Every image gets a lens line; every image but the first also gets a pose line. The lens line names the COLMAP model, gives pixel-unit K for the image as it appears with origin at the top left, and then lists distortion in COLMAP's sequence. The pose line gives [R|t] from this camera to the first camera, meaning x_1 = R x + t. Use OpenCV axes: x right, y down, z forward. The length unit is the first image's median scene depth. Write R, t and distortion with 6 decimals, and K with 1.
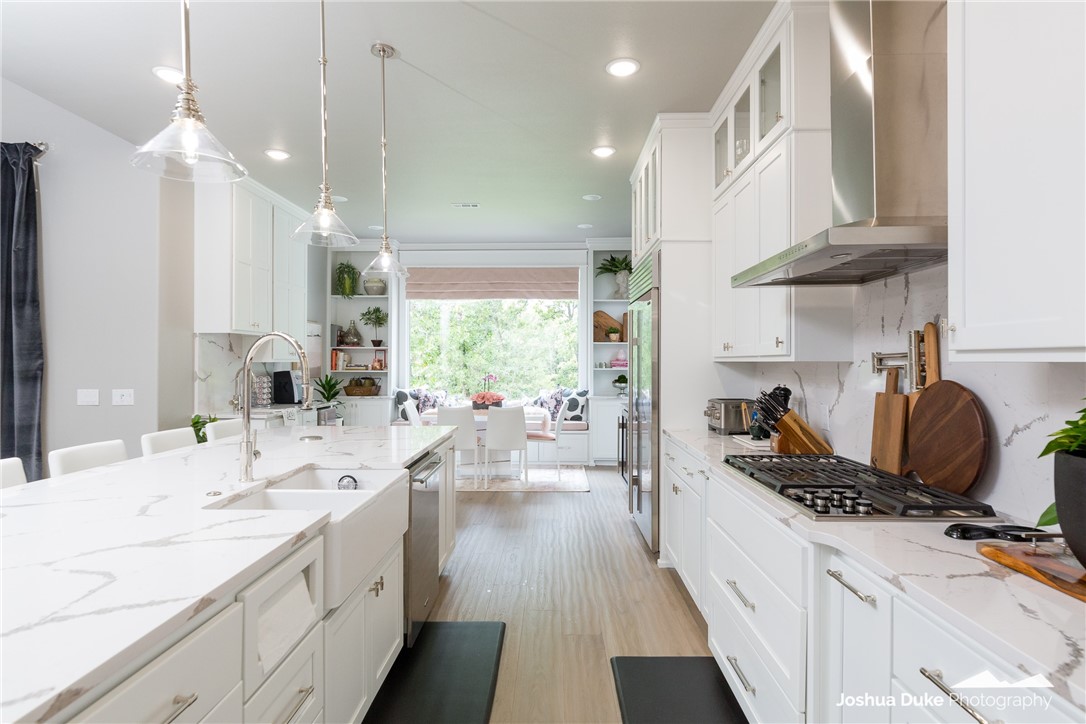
lens RADIAL K [[567.4, 0, 541.8], [0, 567.4, 355.5], [0, 0, 1]] dist [-0.017286, -0.002878]
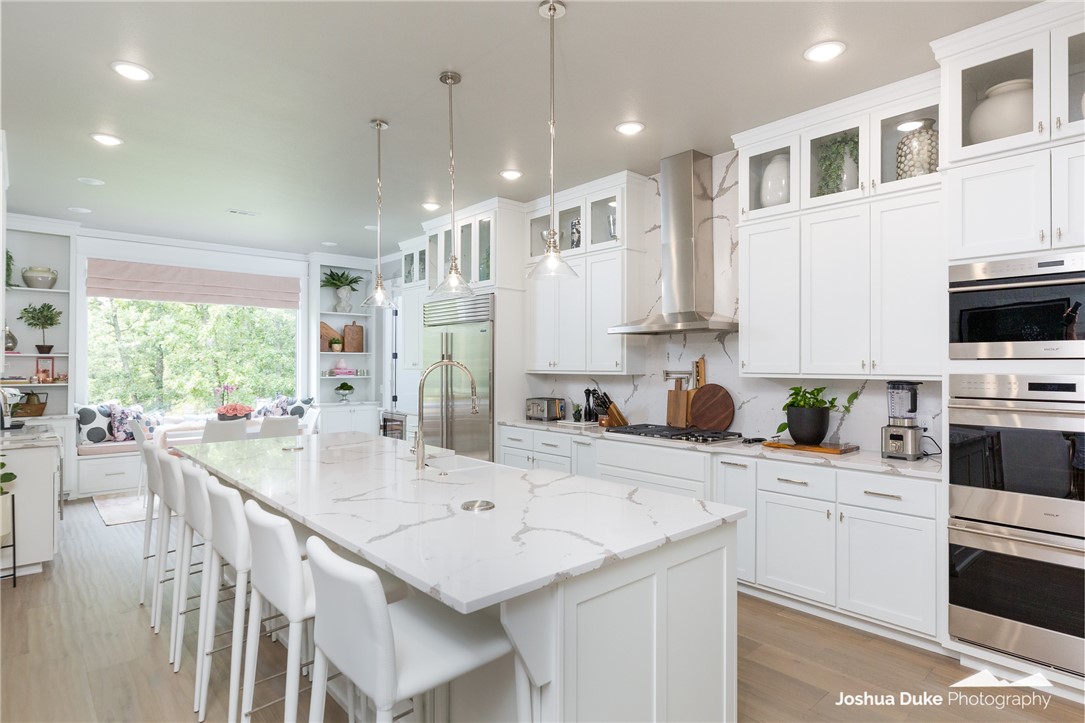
lens RADIAL K [[566.9, 0, 545.4], [0, 566.9, 360.9], [0, 0, 1]] dist [-0.017286, -0.002878]
pose [[0.716399, 0.003399, 0.697682, -0.337306], [-0.006880, 0.999974, 0.002193, -0.012079], [-0.697657, -0.006371, 0.716404, -0.044957]]
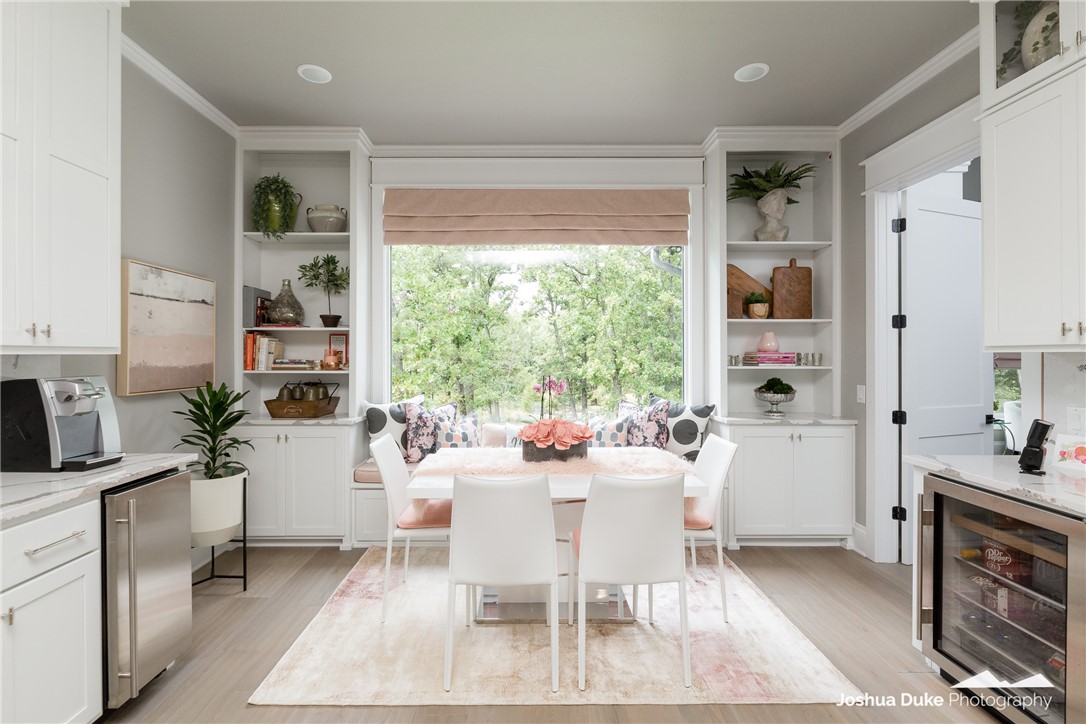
lens RADIAL K [[470.9, 0, 524.8], [0, 470.9, 354.0], [0, 0, 1]] dist [-0.011857, -0.001062]
pose [[0.999769, -0.000830, 0.021464, -0.112614], [0.000667, 0.999971, 0.007595, 0.007189], [-0.021470, -0.007579, 0.999741, 0.543034]]
